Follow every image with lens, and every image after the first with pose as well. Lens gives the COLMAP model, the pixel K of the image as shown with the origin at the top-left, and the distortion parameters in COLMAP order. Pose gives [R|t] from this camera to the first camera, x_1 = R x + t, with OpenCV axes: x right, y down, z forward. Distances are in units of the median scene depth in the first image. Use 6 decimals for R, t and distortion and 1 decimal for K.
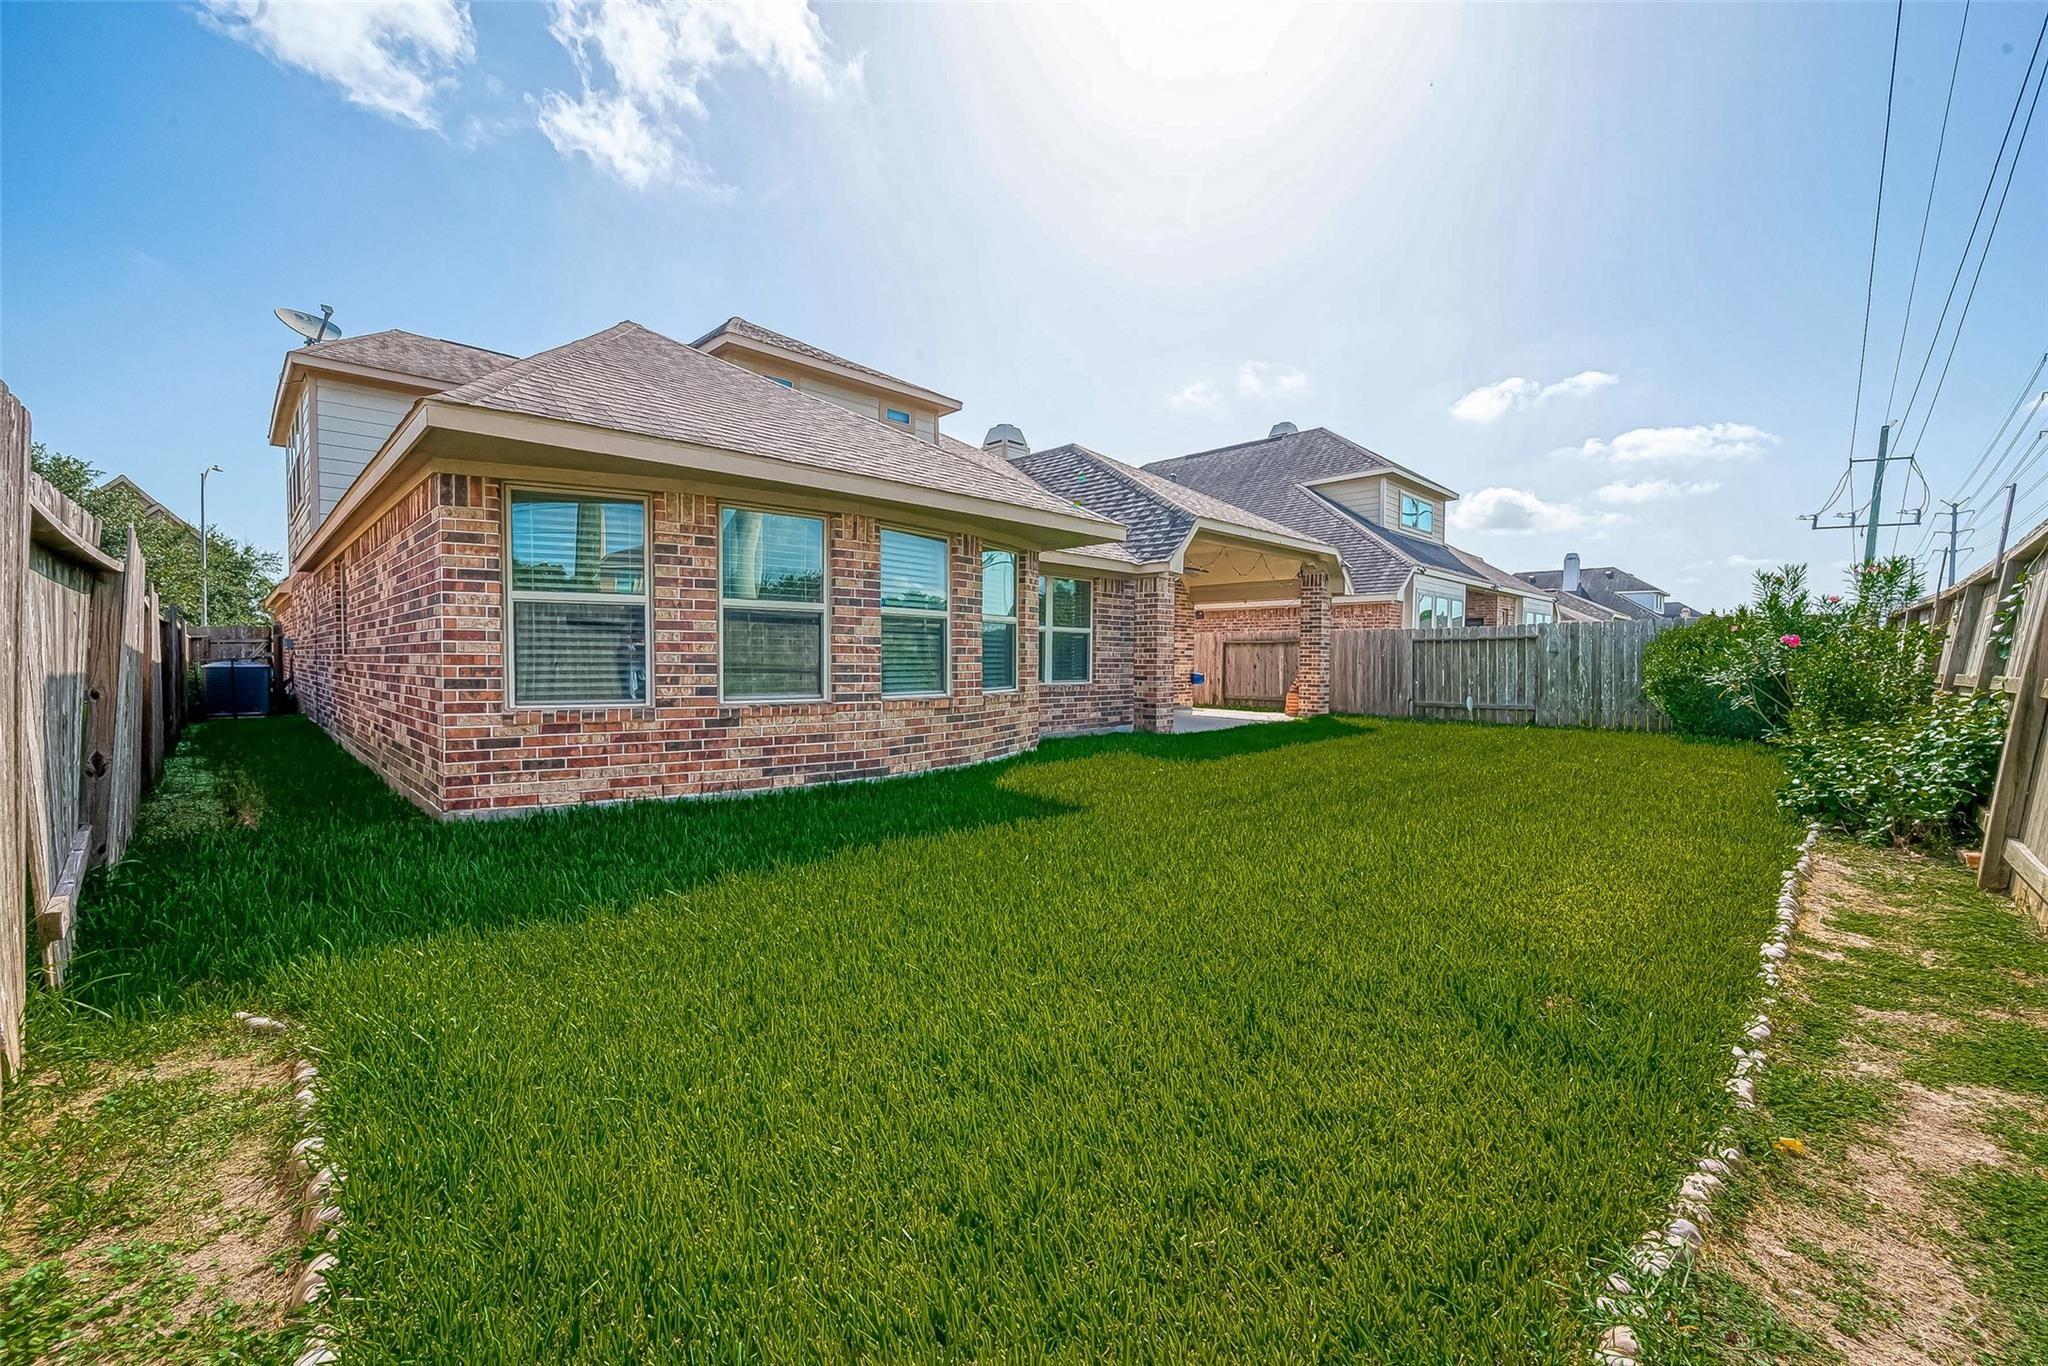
lens RADIAL K [[804.3, 0, 1041.4], [0, 804.3, 678.2], [0, 0, 1]] dist [0.001521, -0.000081]
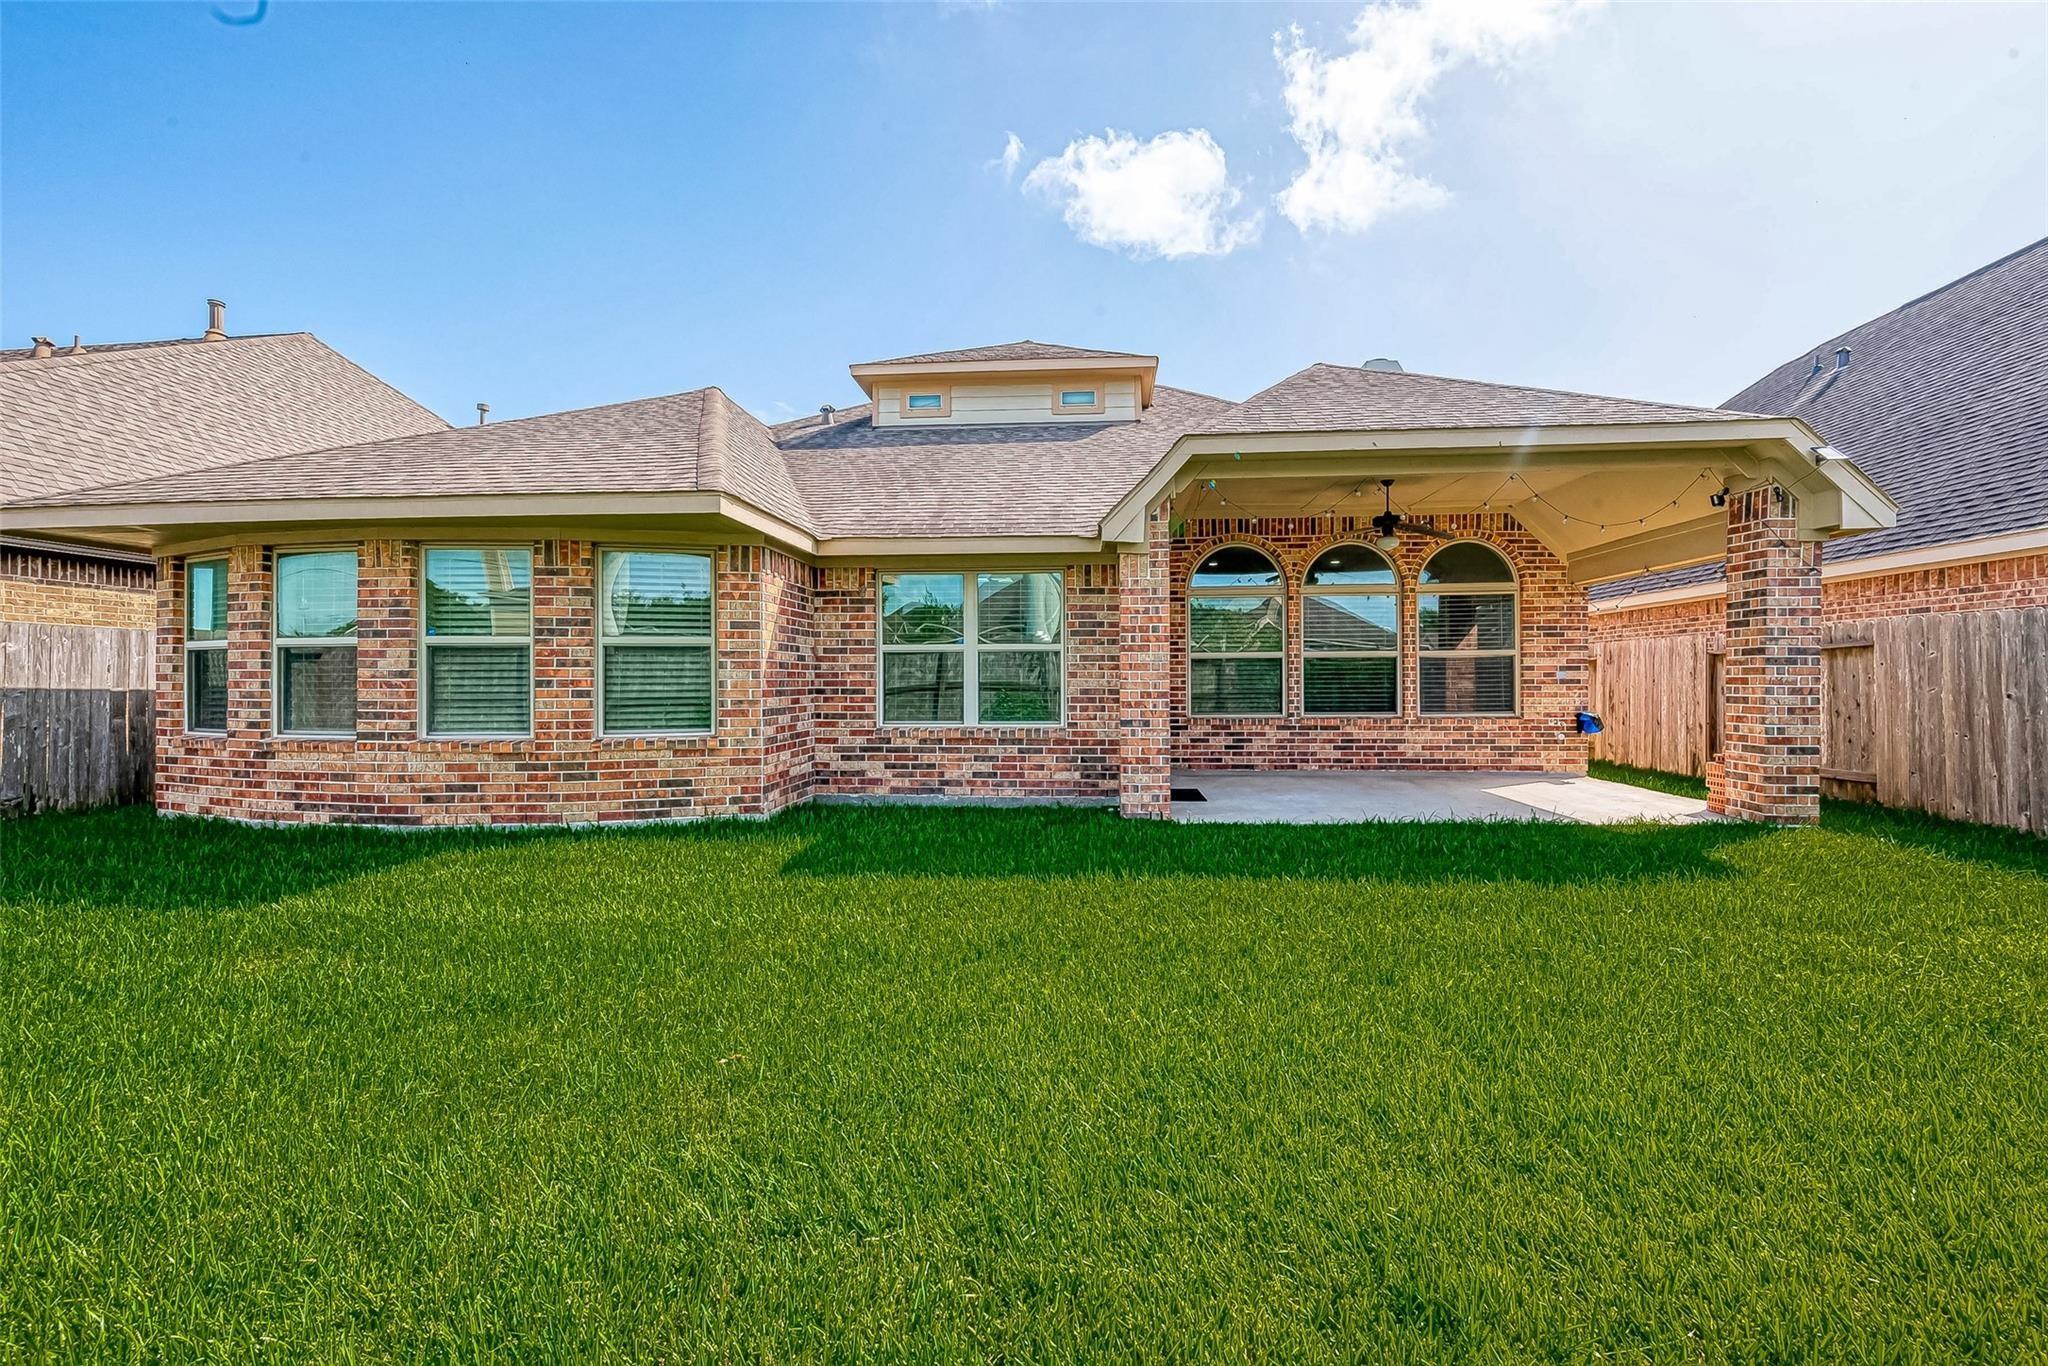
lens RADIAL K [[804.3, 0, 1041.4], [0, 804.3, 678.2], [0, 0, 1]] dist [0.001521, -0.000081]
pose [[0.645432, -0.010671, -0.763743, 0.886933], [-0.013249, 0.999596, -0.025163, -0.027104], [0.763703, 0.026360, 0.645030, 0.900112]]
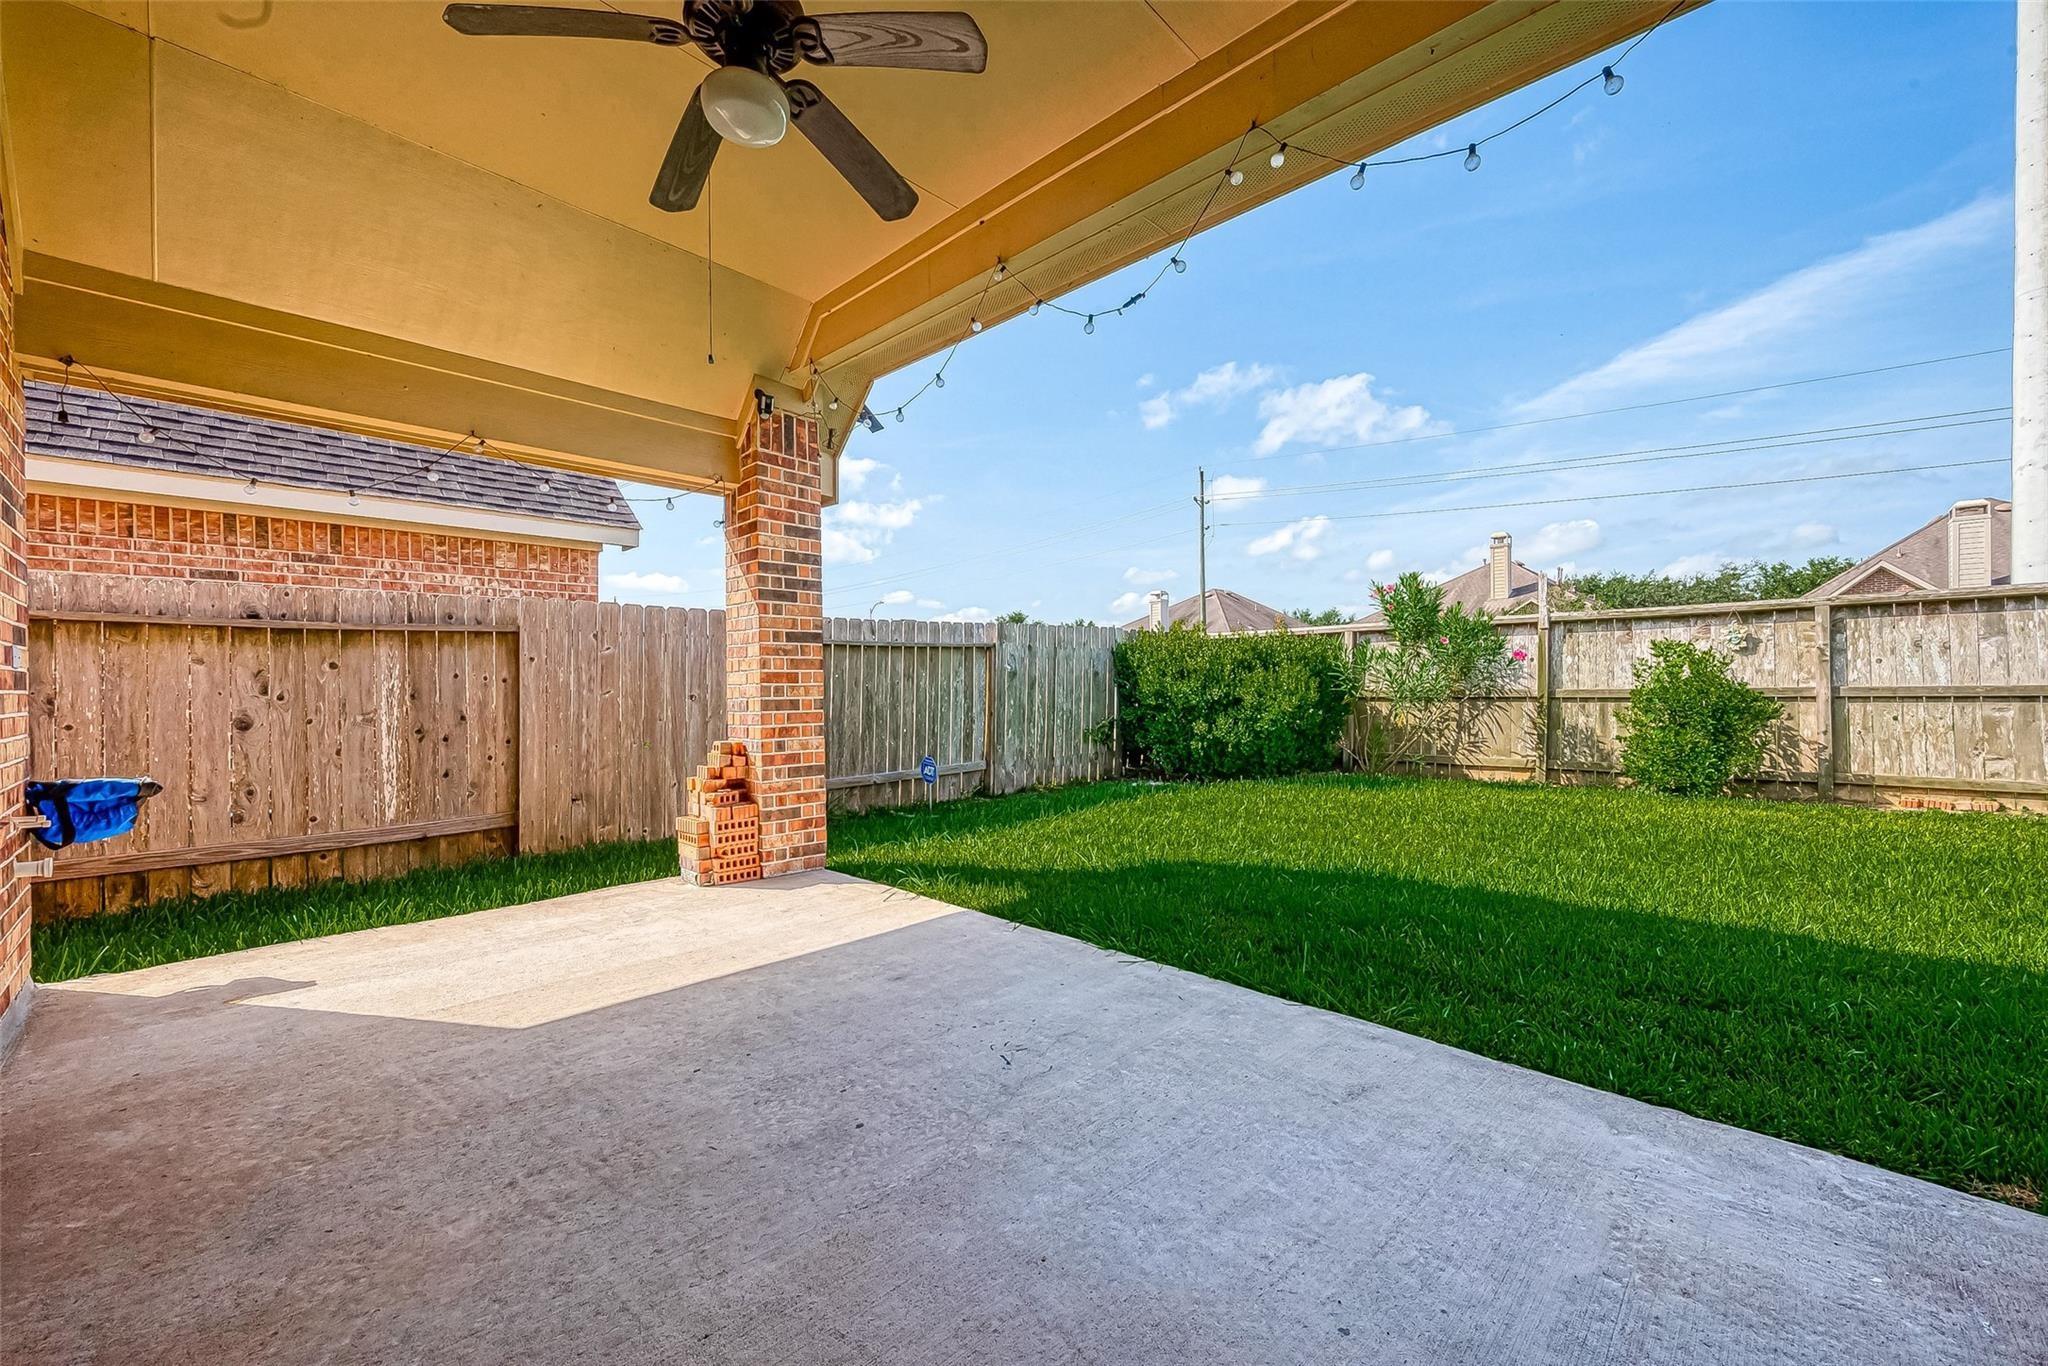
lens RADIAL K [[834.4, 0, 1024.0], [0, 834.4, 683.0], [0, 0, 1]] dist [0.000614, 0.000000]
pose [[-0.003096, -0.001536, 0.999994, 0.023510], [0.036215, 0.999343, 0.001647, -0.047743], [-0.999339, 0.036220, -0.003038, 1.922732]]
